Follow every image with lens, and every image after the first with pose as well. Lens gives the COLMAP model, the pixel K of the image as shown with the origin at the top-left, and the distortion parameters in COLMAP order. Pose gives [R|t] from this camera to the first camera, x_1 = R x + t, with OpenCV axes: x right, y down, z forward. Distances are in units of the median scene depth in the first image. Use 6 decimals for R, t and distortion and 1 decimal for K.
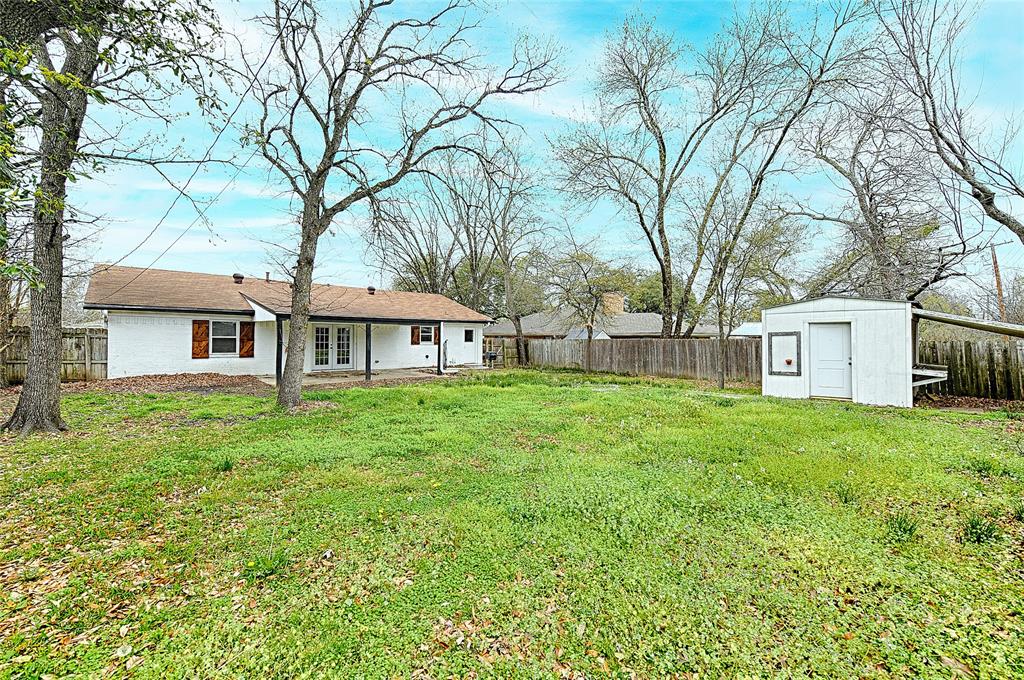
lens RADIAL K [[416.1, 0, 510.7], [0, 416.1, 335.3], [0, 0, 1]] dist [0.000444, 0.000597]
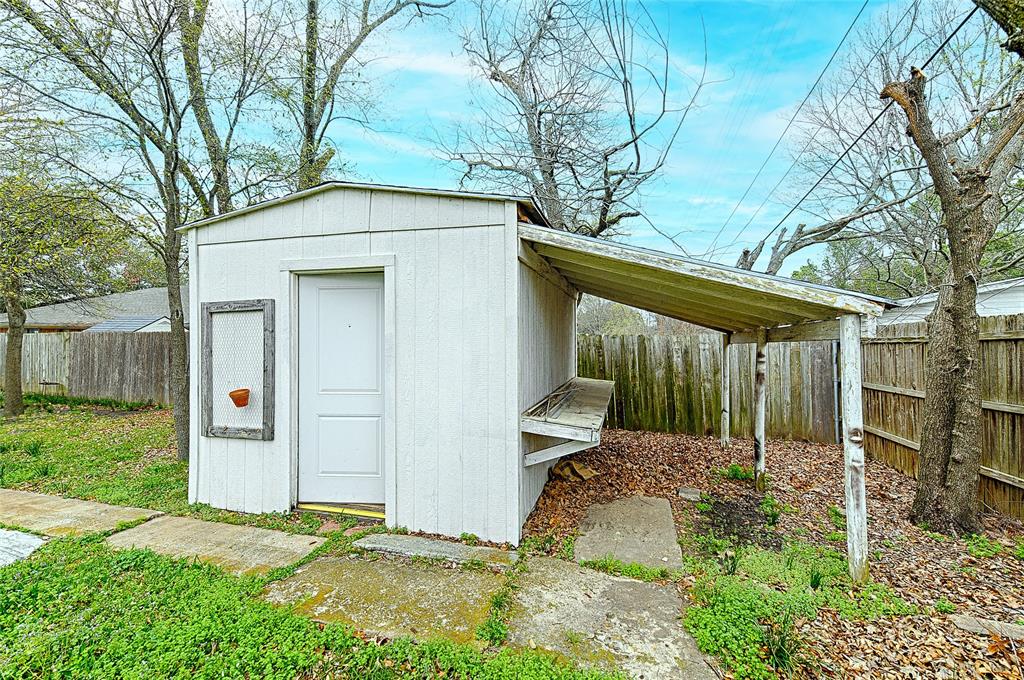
lens RADIAL K [[416.1, 0, 509.4], [0, 416.1, 336.7], [0, 0, 1]] dist [0.000444, 0.000597]
pose [[0.861169, 0.004854, 0.508296, 0.666624], [-0.006710, 0.999976, 0.001820, 0.016625], [-0.508275, -0.004978, 0.861181, 0.615183]]
